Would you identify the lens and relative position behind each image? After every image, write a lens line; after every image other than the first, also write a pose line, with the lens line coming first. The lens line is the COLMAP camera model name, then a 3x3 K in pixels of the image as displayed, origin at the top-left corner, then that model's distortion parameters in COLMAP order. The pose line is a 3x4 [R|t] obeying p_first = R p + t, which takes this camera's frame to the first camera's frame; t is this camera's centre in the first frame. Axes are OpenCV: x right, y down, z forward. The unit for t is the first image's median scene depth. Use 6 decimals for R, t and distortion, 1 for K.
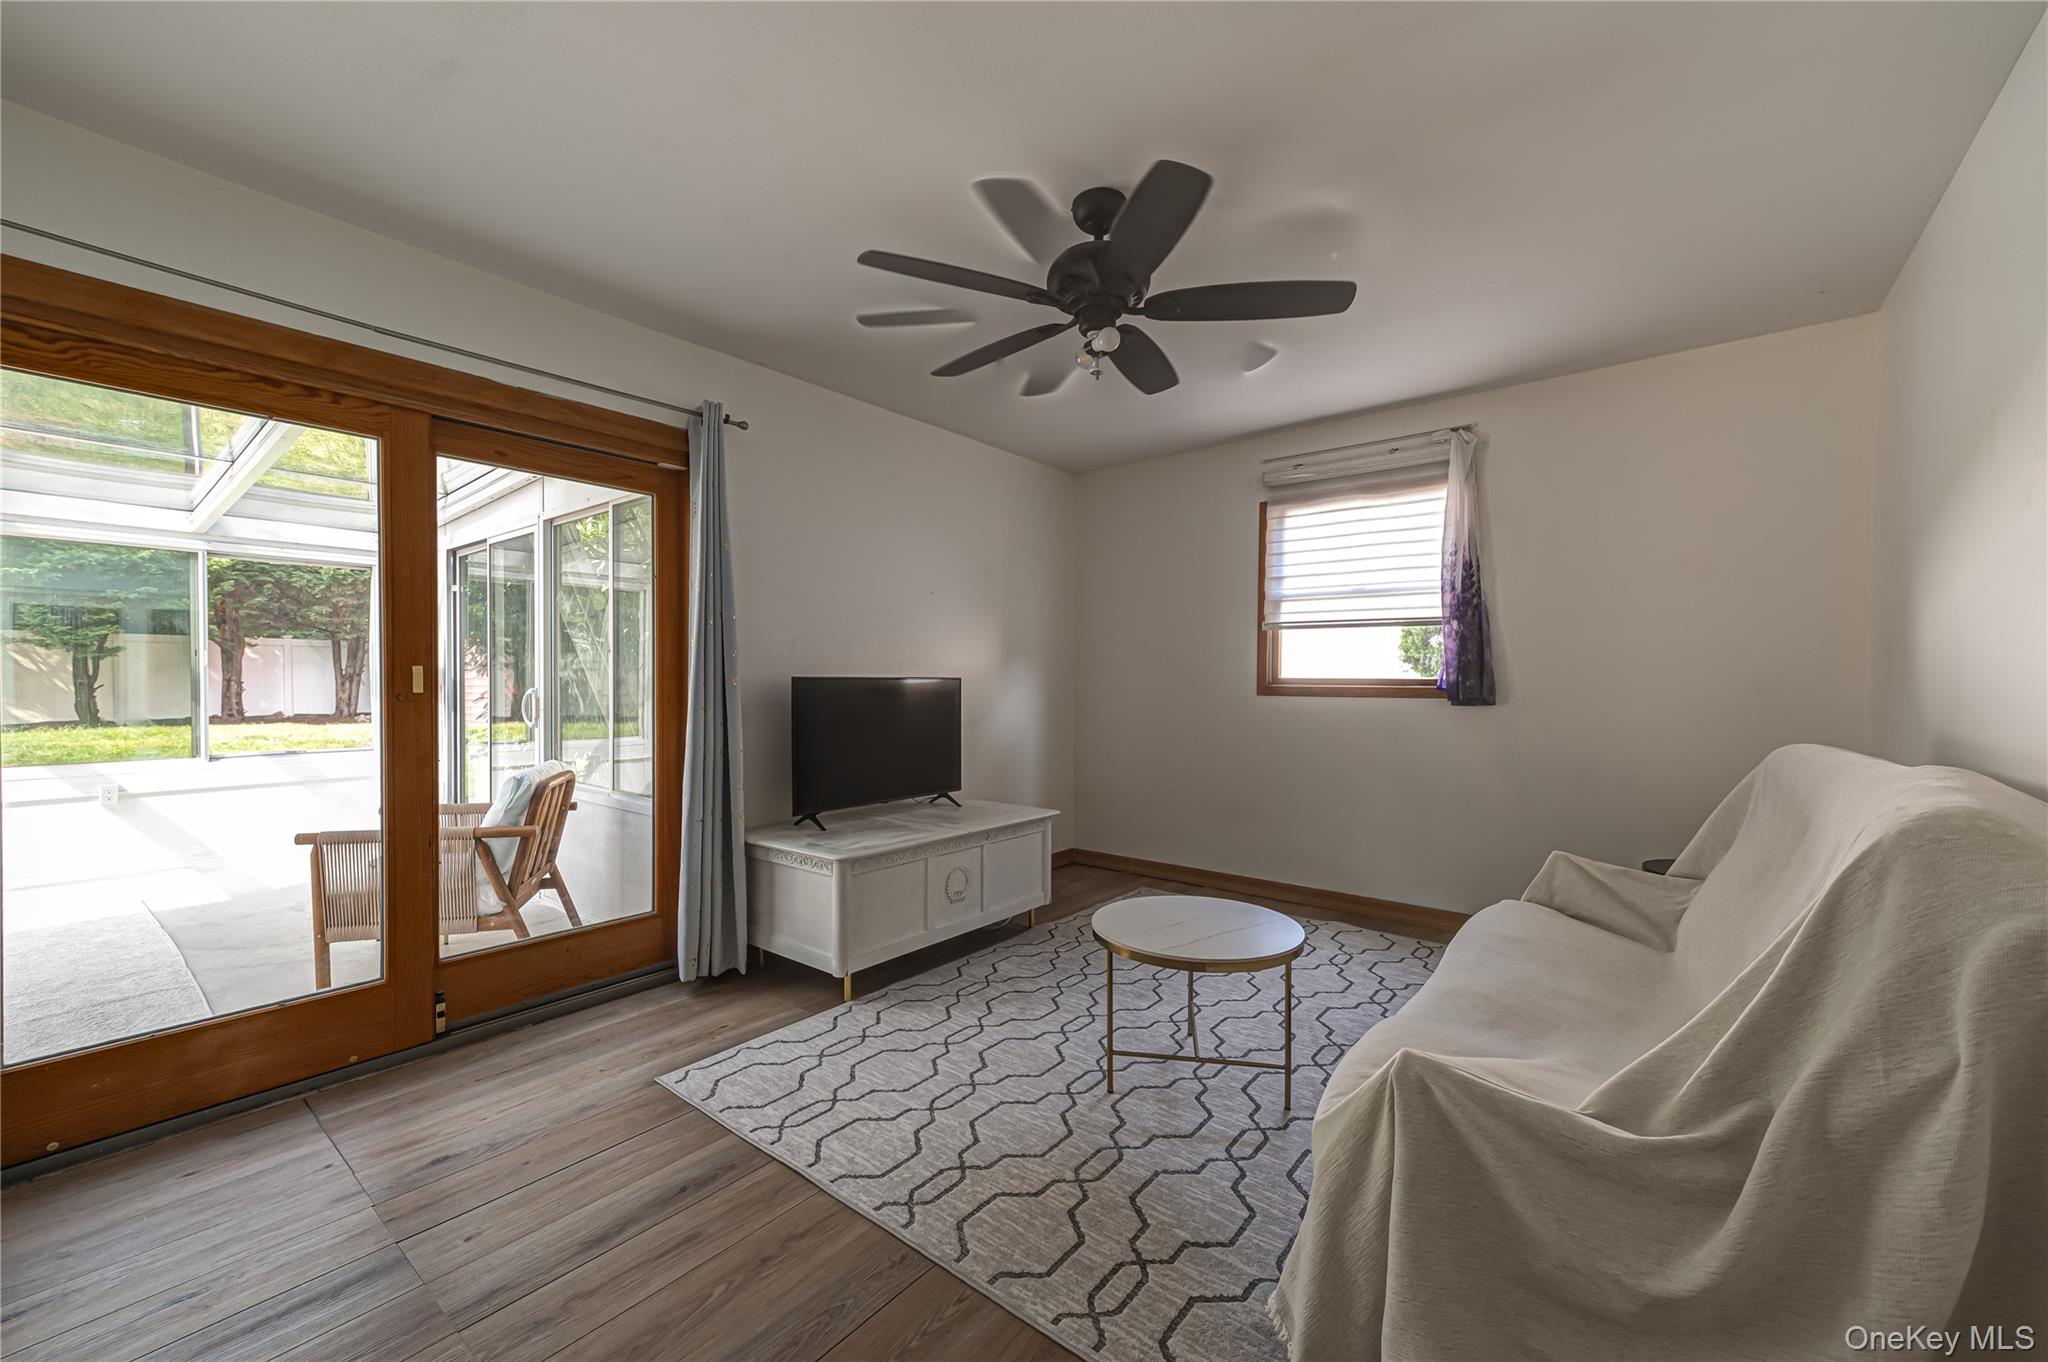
lens RADIAL K [[799.8, 0, 1024.9], [0, 799.8, 685.8], [0, 0, 1]] dist [0.002397, 0.000062]
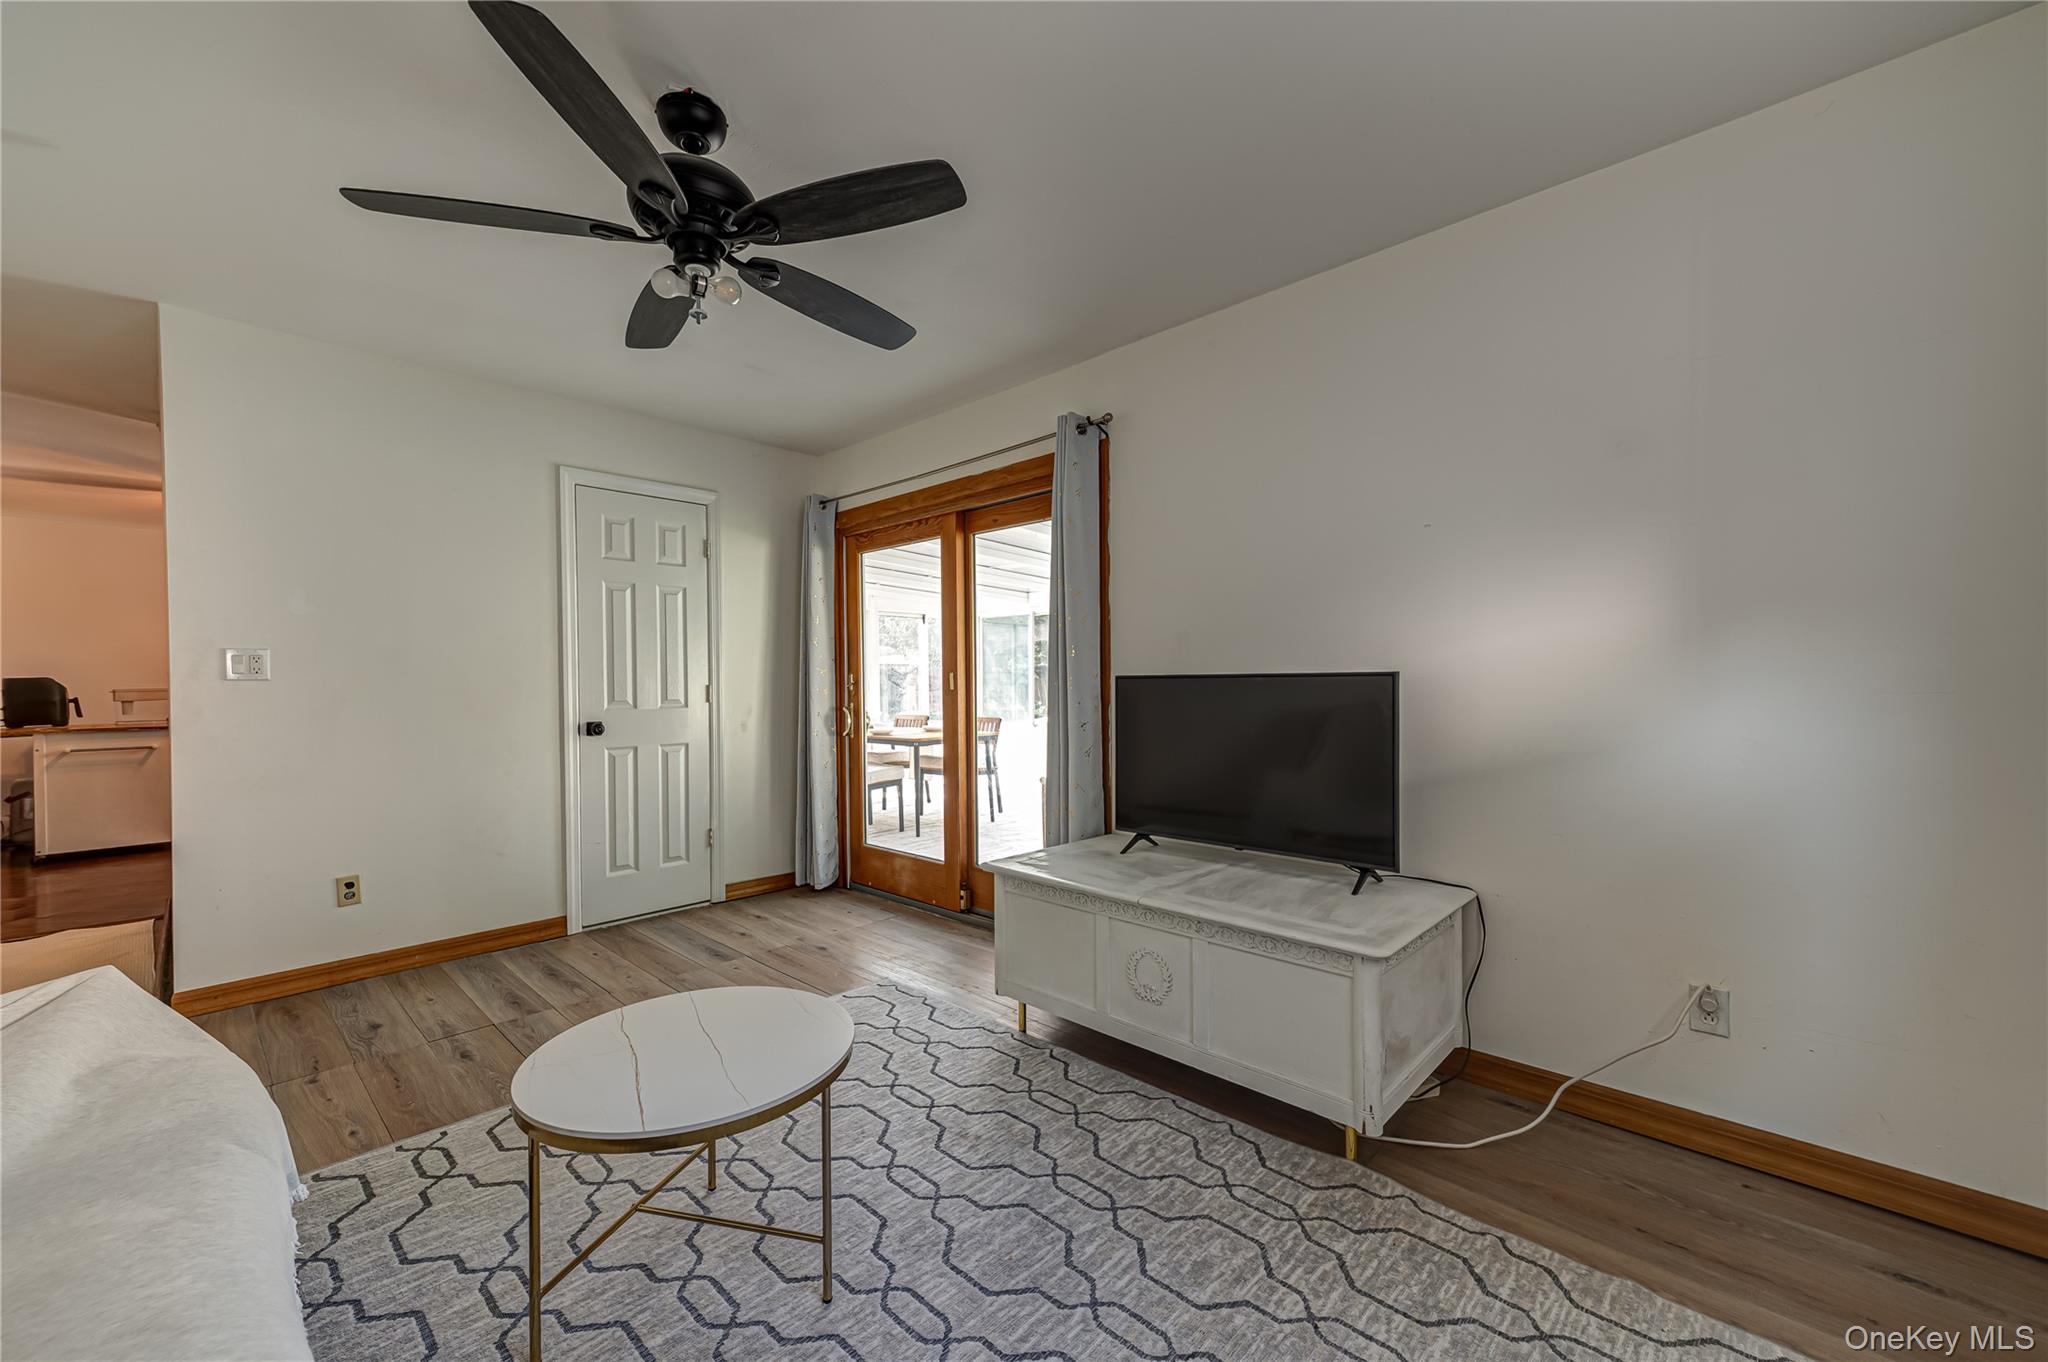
lens RADIAL K [[799.8, 0, 1024.9], [0, 799.8, 685.8], [0, 0, 1]] dist [0.002397, 0.000062]
pose [[-0.080140, 0.000776, -0.996783, 0.755354], [-0.002513, 0.999996, 0.000981, -0.000814], [0.996780, 0.002584, -0.080138, 1.177597]]
